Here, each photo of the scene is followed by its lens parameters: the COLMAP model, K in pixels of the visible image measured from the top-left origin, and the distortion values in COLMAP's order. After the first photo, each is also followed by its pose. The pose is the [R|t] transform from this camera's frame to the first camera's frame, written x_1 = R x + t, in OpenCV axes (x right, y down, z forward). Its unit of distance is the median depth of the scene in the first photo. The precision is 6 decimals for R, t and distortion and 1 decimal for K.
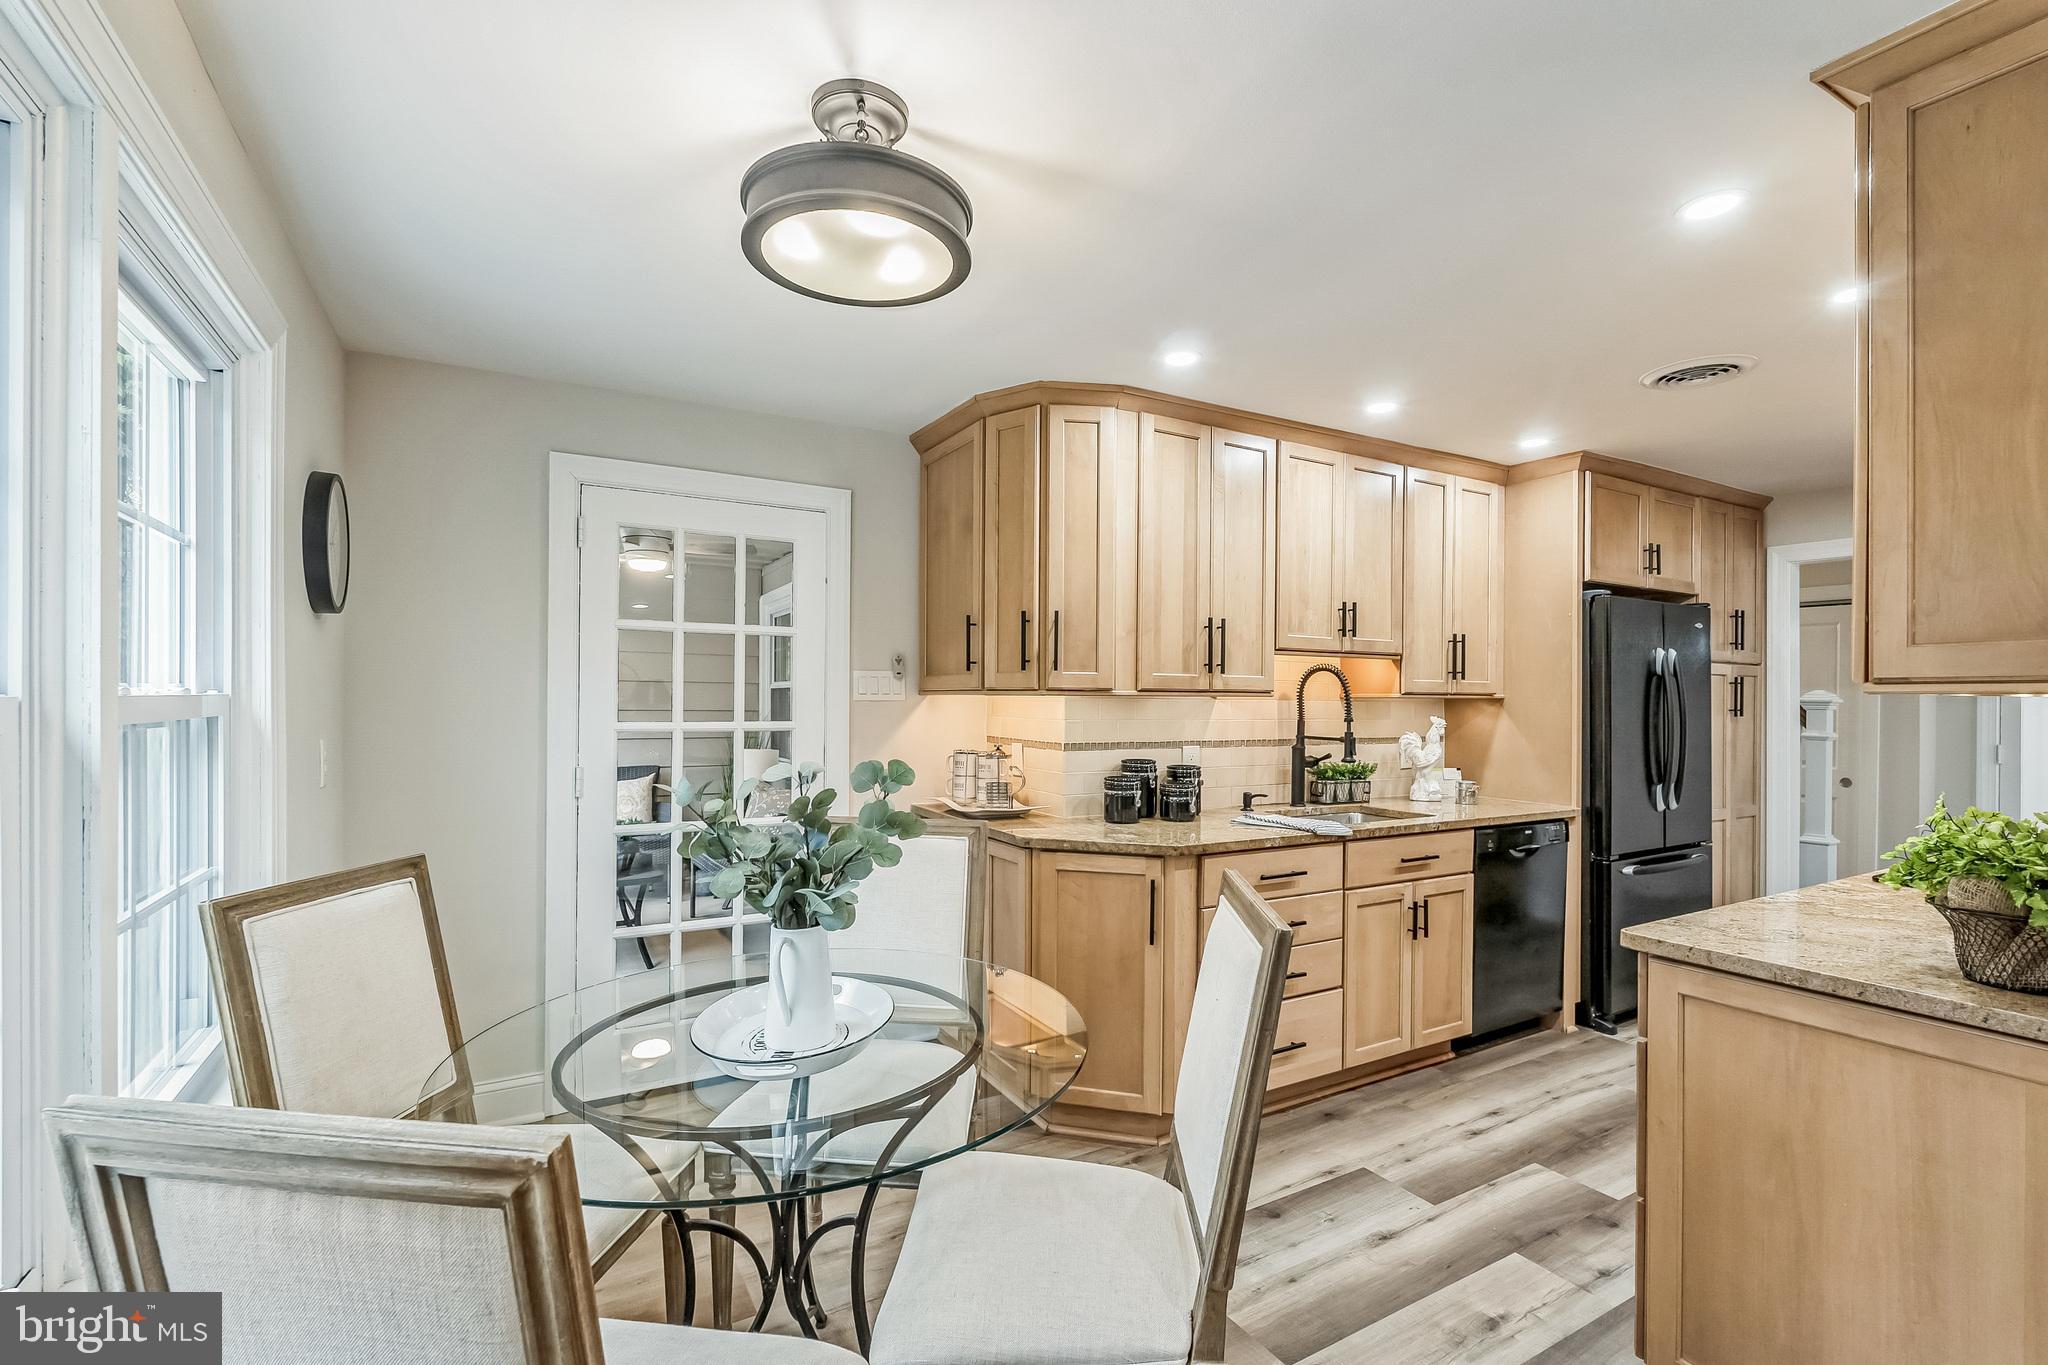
lens RADIAL K [[908.8, 0, 1025.9], [0, 908.8, 707.3], [0, 0, 1]] dist [-0.001190, 0.000112]
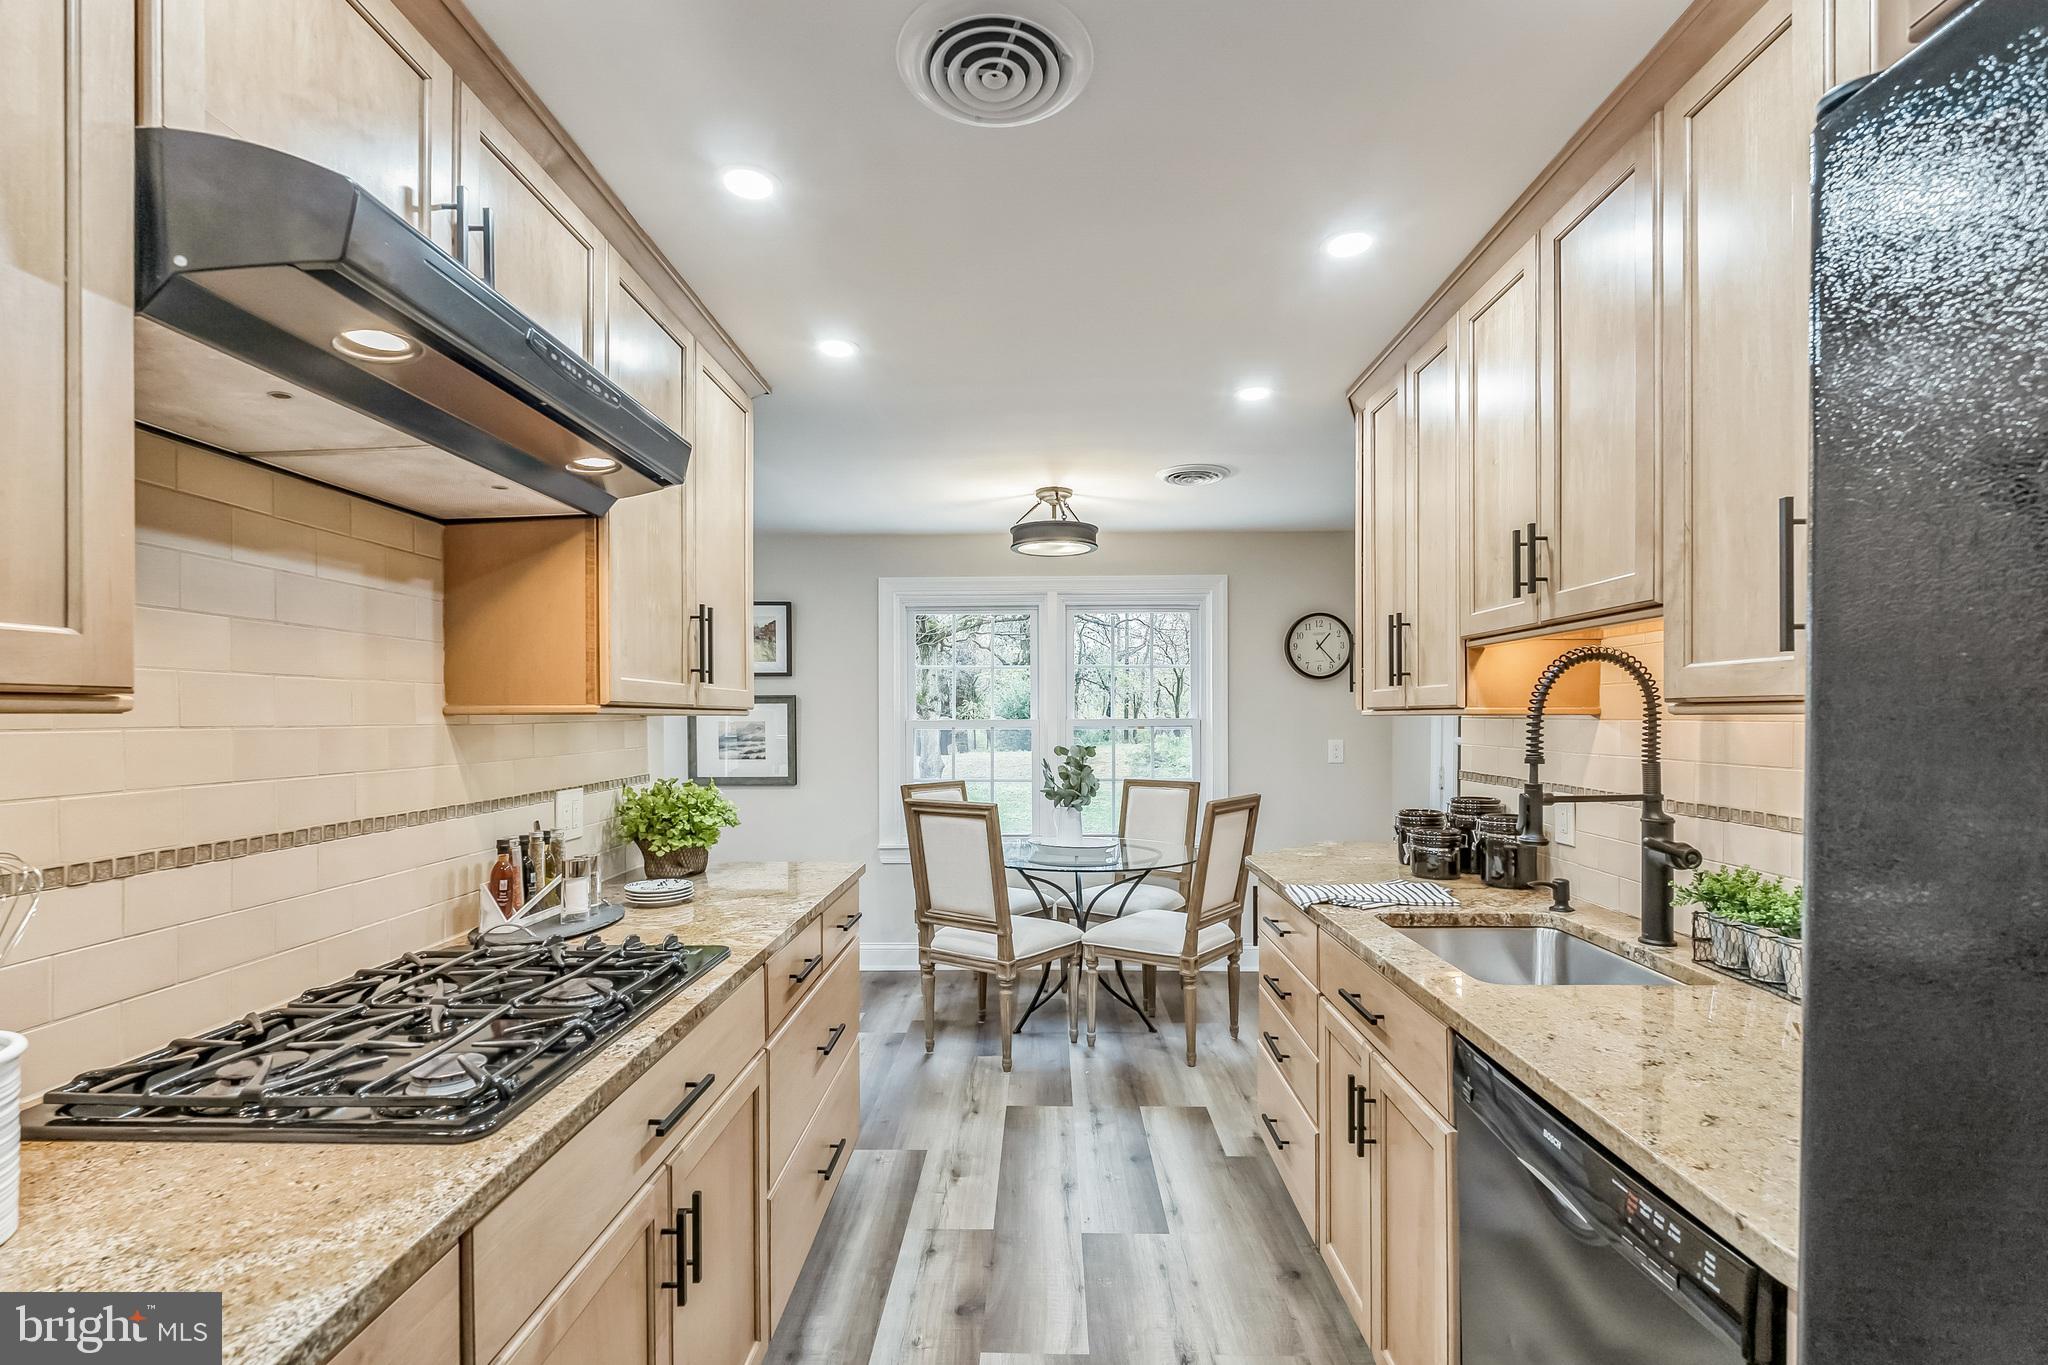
lens RADIAL K [[908.8, 0, 1025.9], [0, 908.8, 707.3], [0, 0, 1]] dist [-0.001190, 0.000112]
pose [[-0.514850, -0.009841, -0.857224, 0.885562], [-0.003824, 0.999951, -0.009183, -0.007981], [0.857272, -0.001449, -0.514862, 0.969780]]
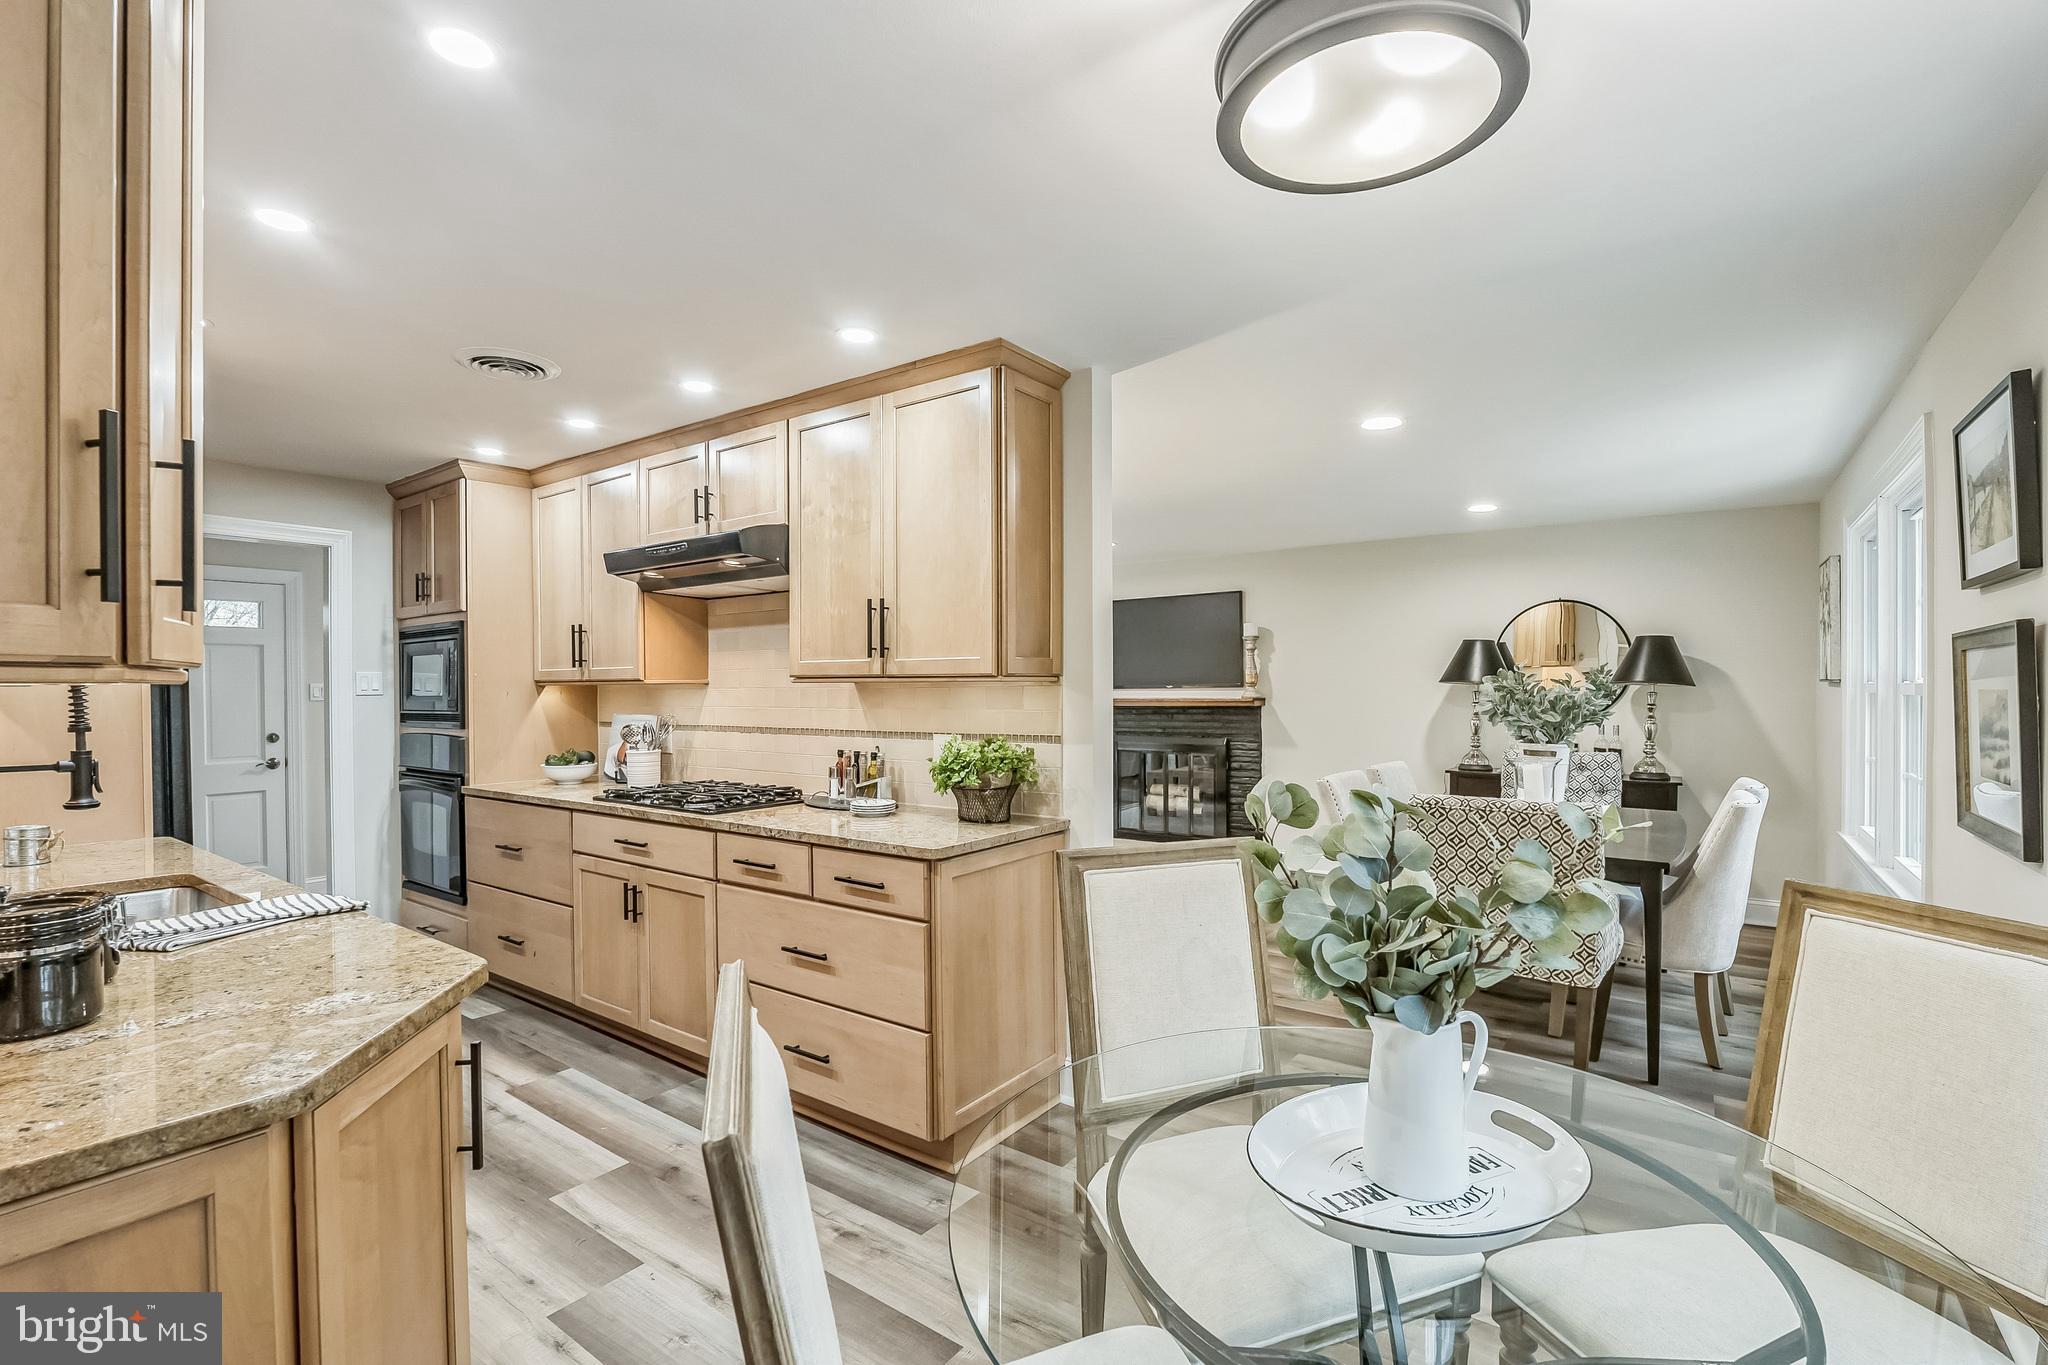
lens RADIAL K [[929.0, 0, 1013.3], [0, 929.0, 695.9], [0, 0, 1]] dist [-0.002708, -0.000268]
pose [[-0.399820, -0.013299, 0.916497, -0.340257], [0.007509, 0.999814, 0.017784, -0.010015], [-0.916563, 0.013992, -0.399646, 0.684723]]
